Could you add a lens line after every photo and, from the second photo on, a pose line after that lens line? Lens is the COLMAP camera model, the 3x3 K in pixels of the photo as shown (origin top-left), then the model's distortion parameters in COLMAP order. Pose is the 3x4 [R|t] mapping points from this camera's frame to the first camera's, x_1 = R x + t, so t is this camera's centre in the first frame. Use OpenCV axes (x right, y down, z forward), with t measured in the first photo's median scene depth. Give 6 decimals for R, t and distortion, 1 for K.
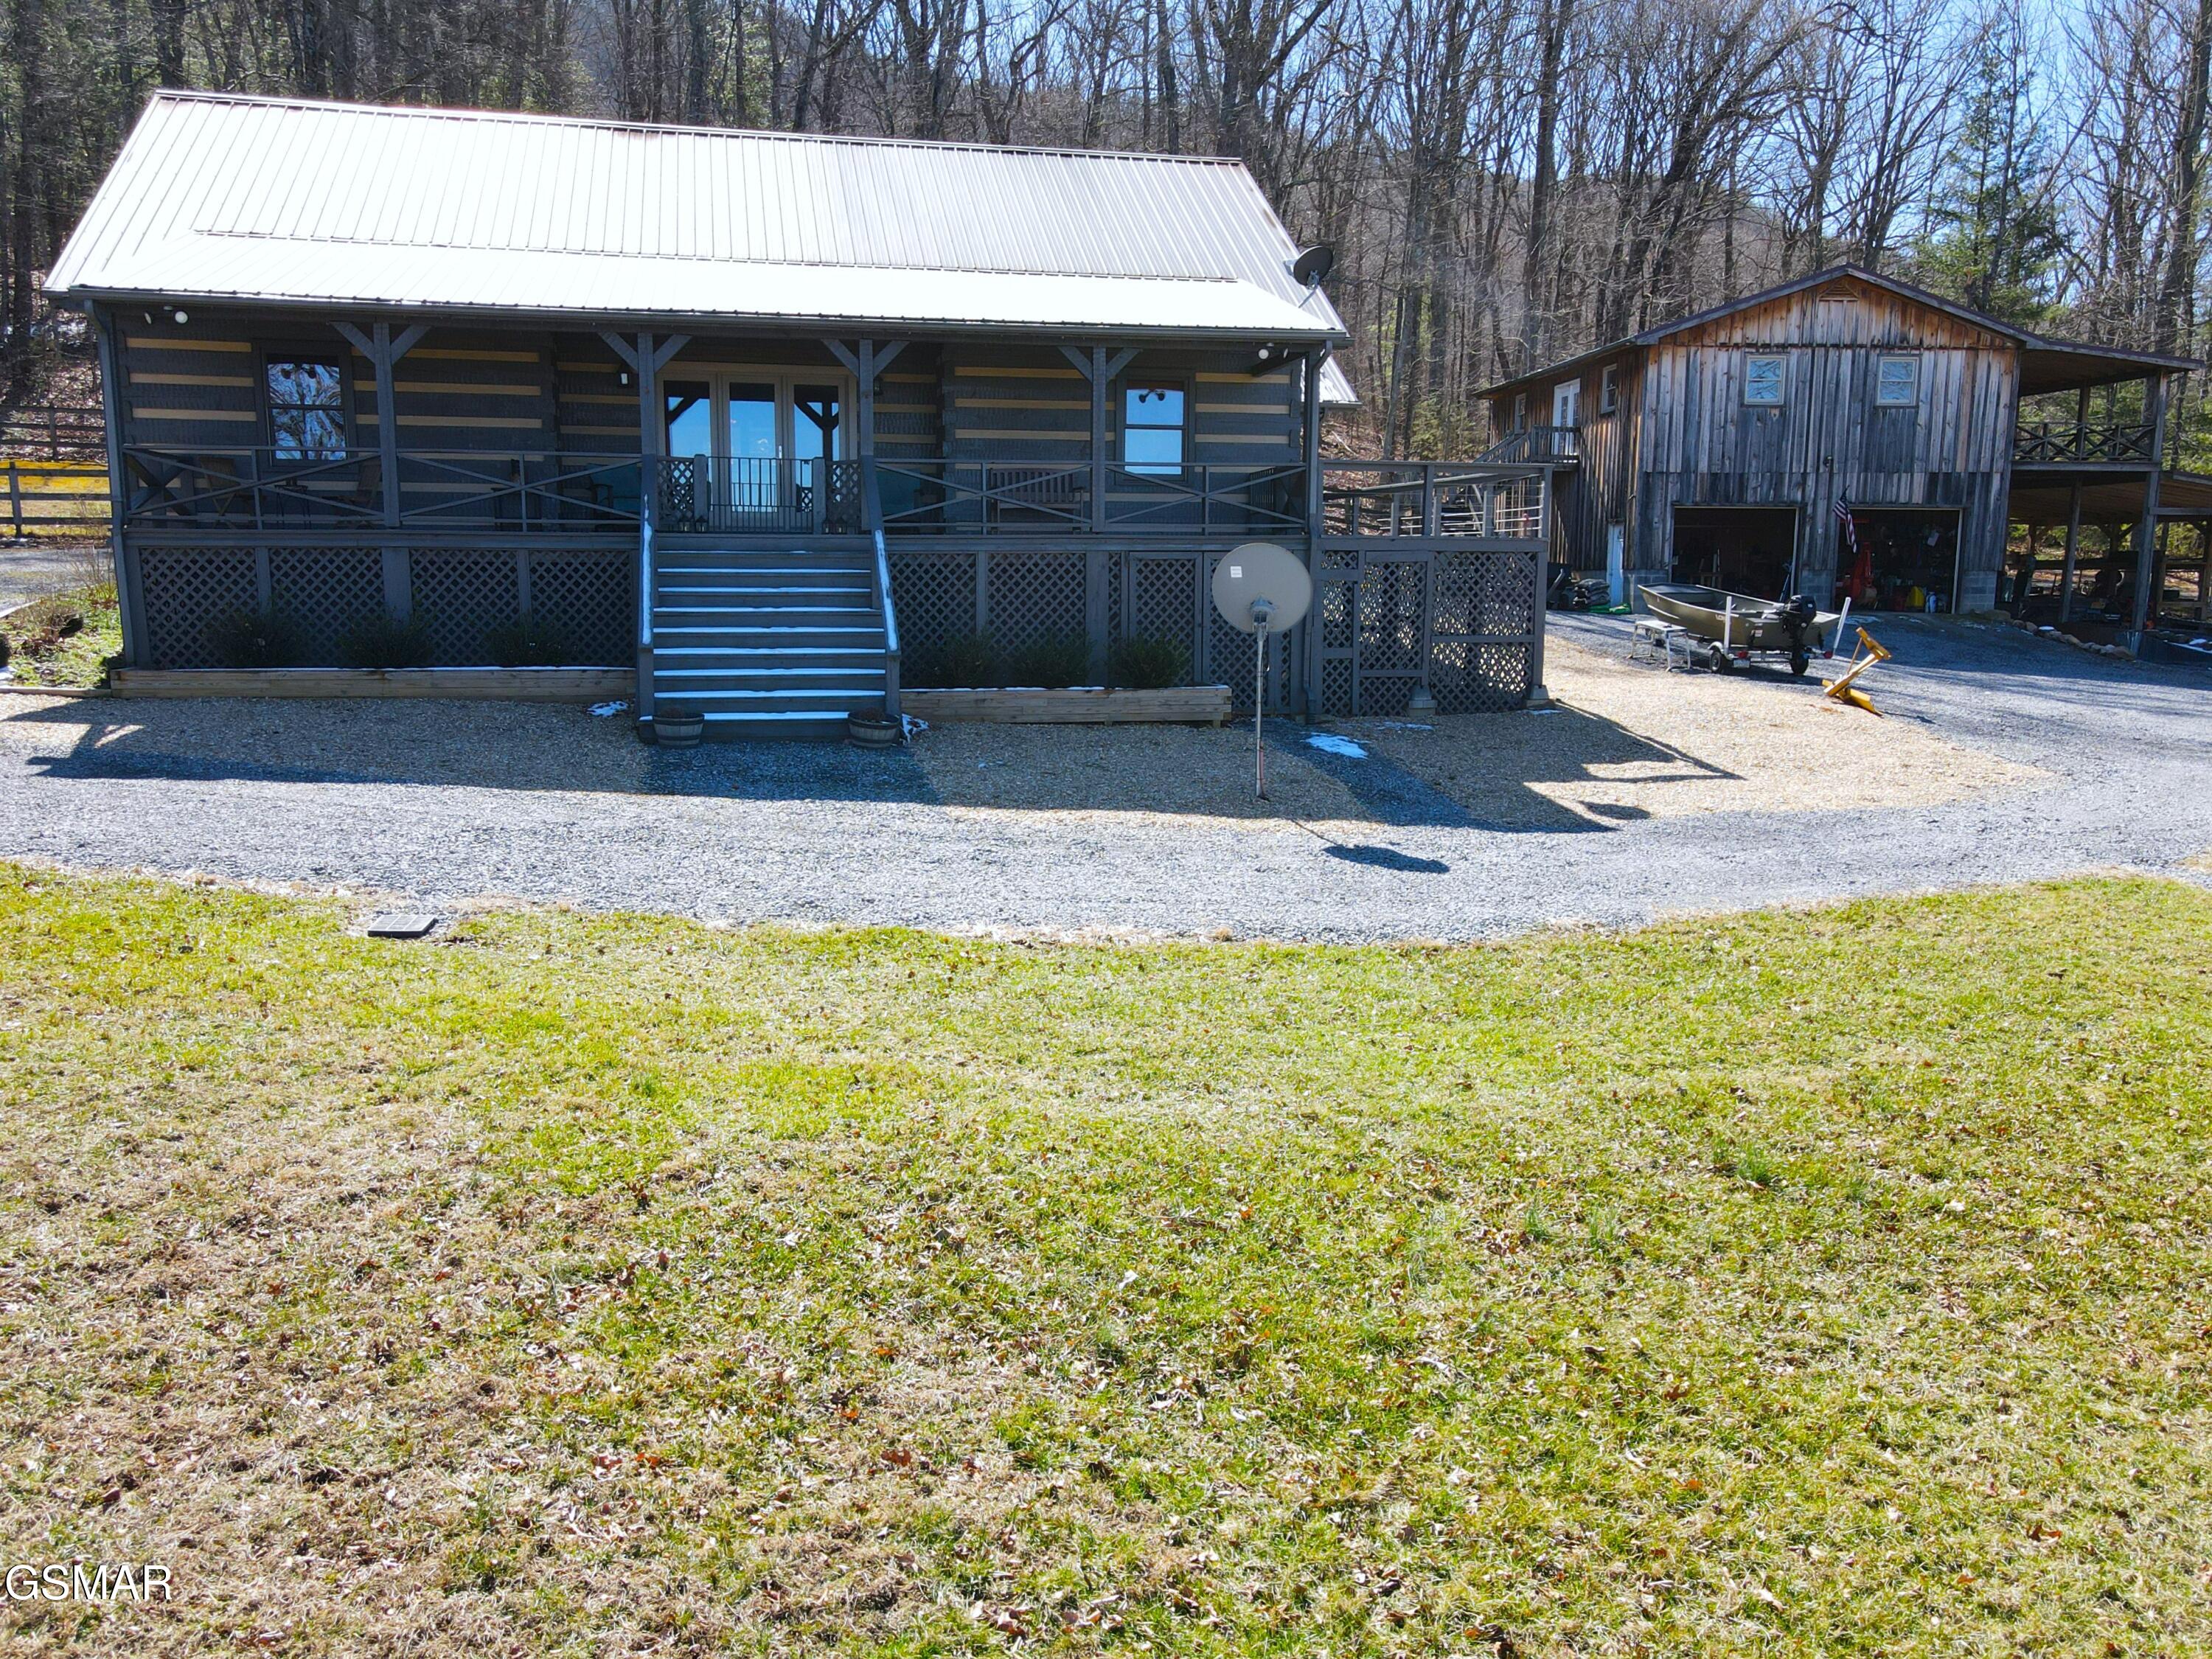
lens RADIAL K [[1883.7, 0, 1034.4], [0, 1883.7, 836.2], [0, 0, 1]] dist [-0.009619, 0.047512]
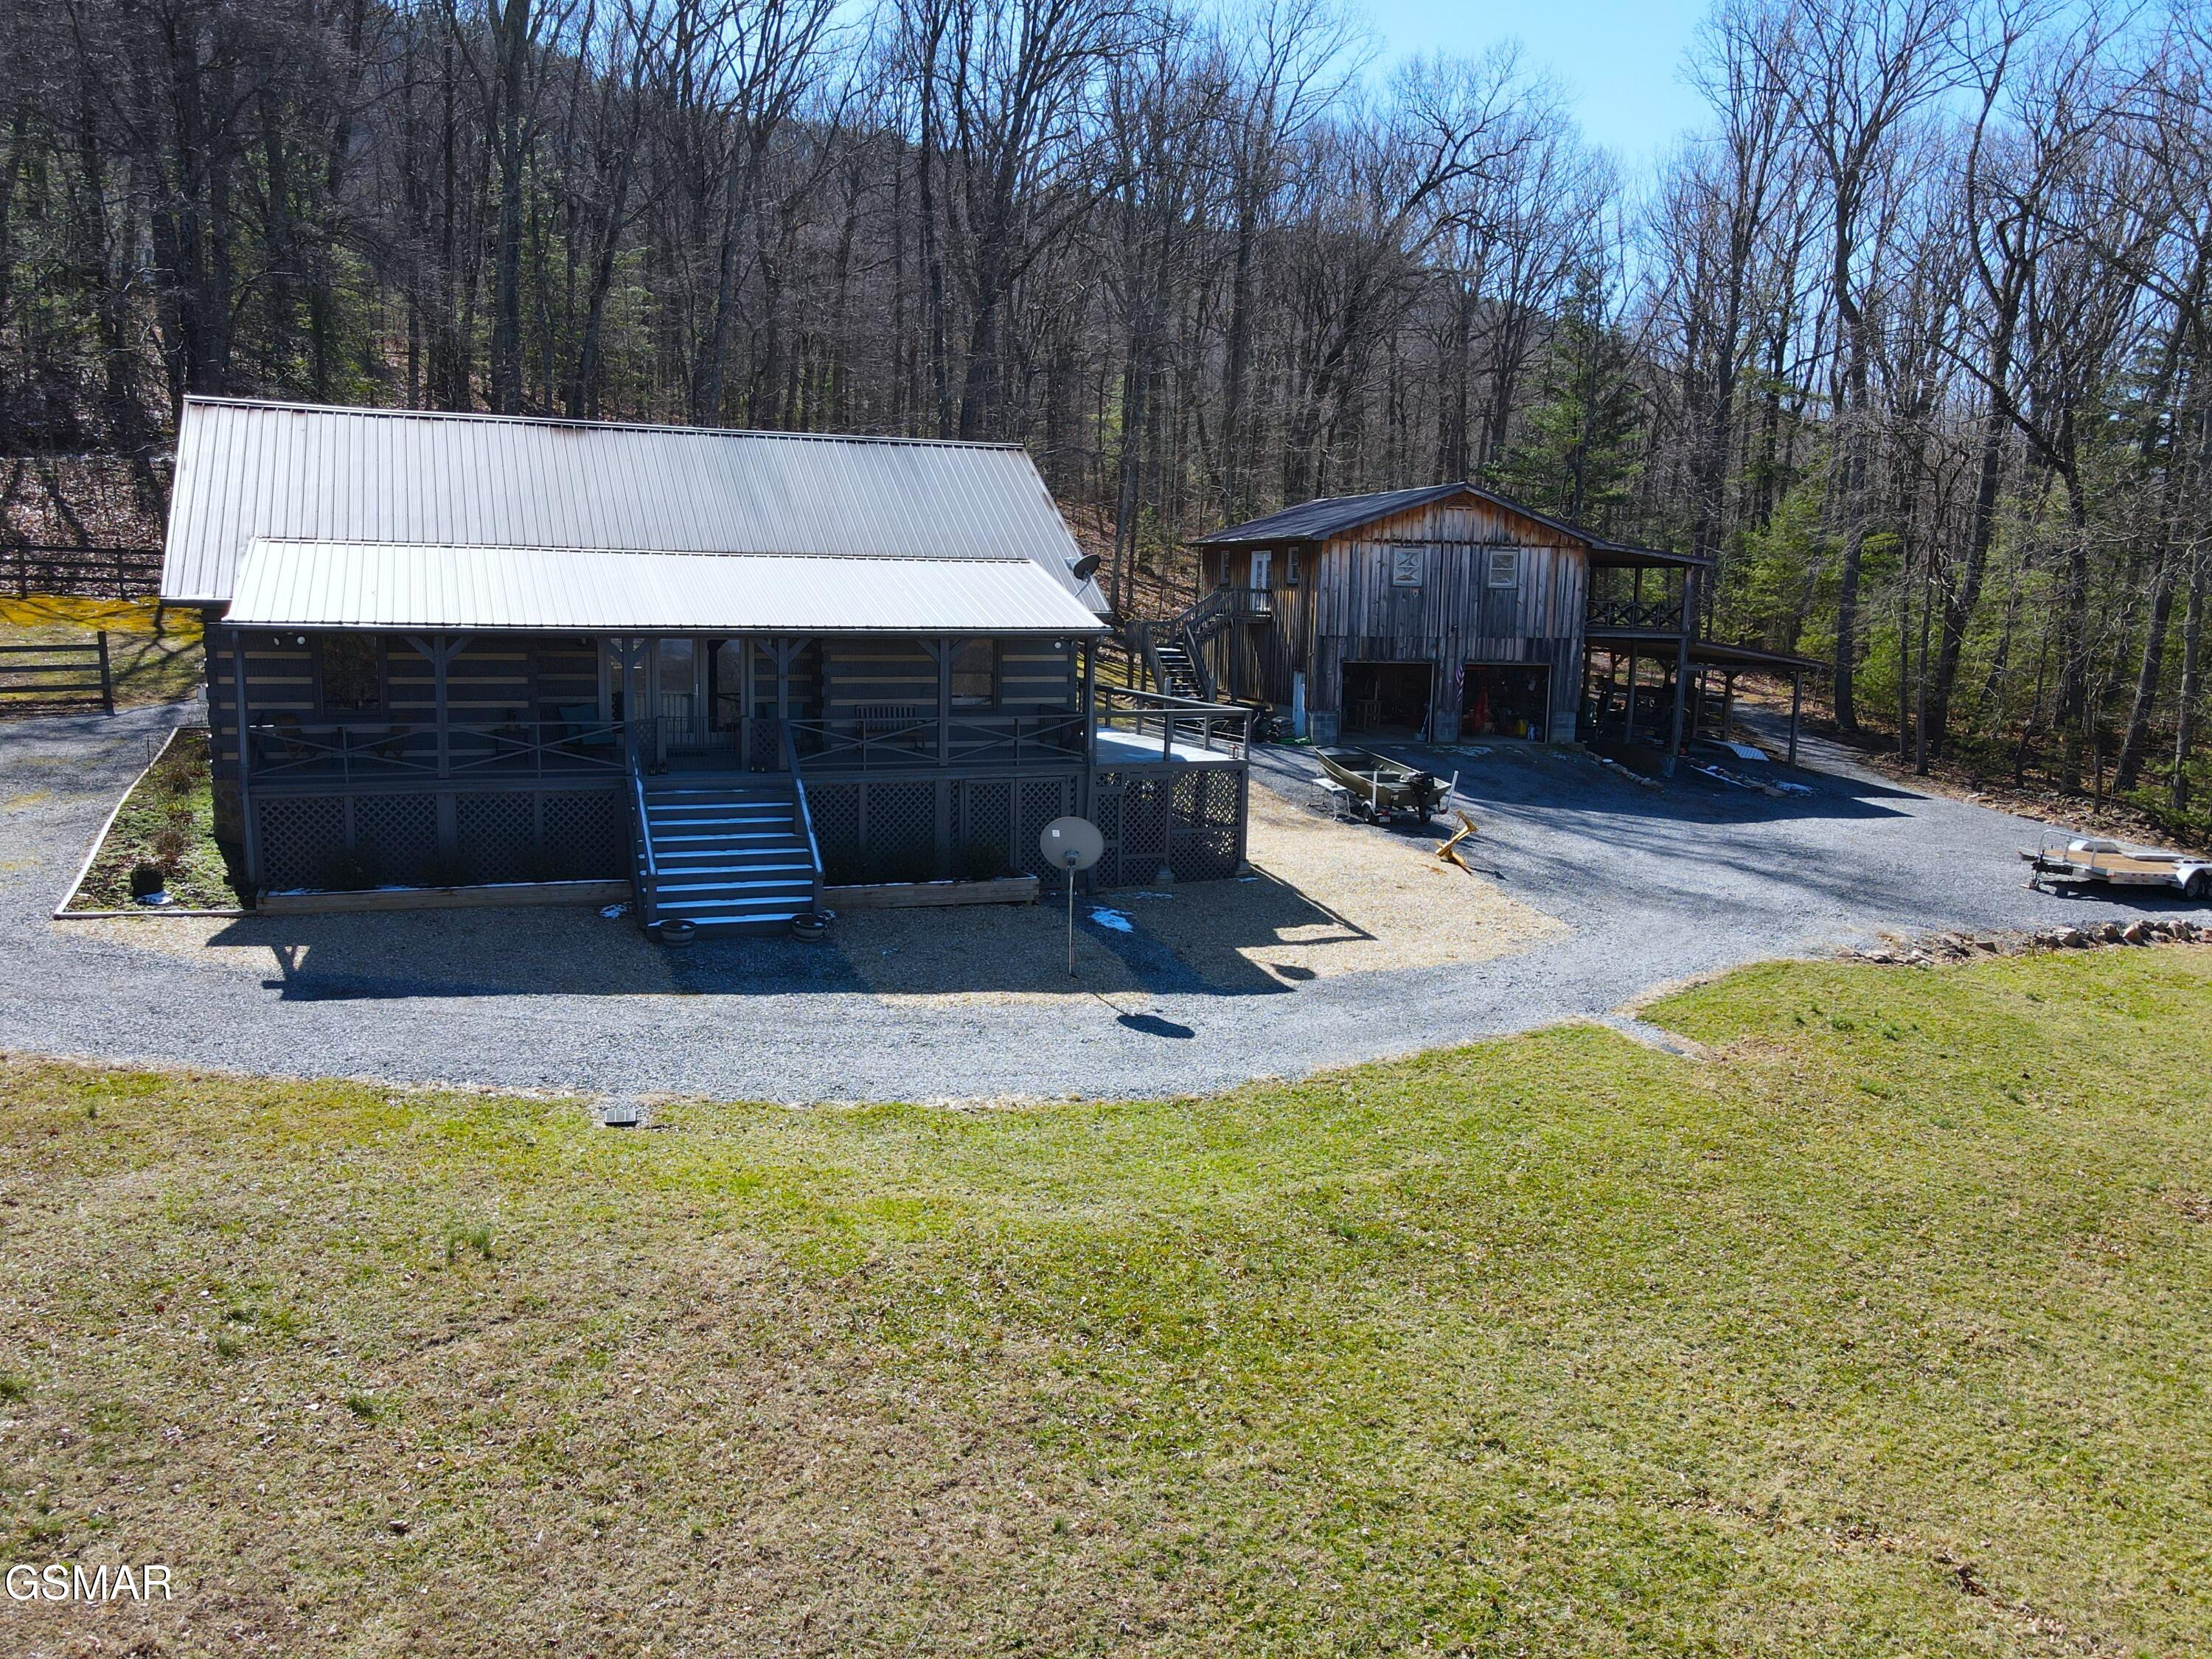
lens RADIAL K [[1915.8, 0, 1106.0], [0, 1915.8, 829.5], [0, 0, 1]] dist [-0.048968, 0.202752]
pose [[0.981536, -0.010560, 0.190983, -0.160420], [0.009719, 0.999939, 0.005338, -0.157561], [-0.191028, -0.003383, 0.981579, -0.581308]]
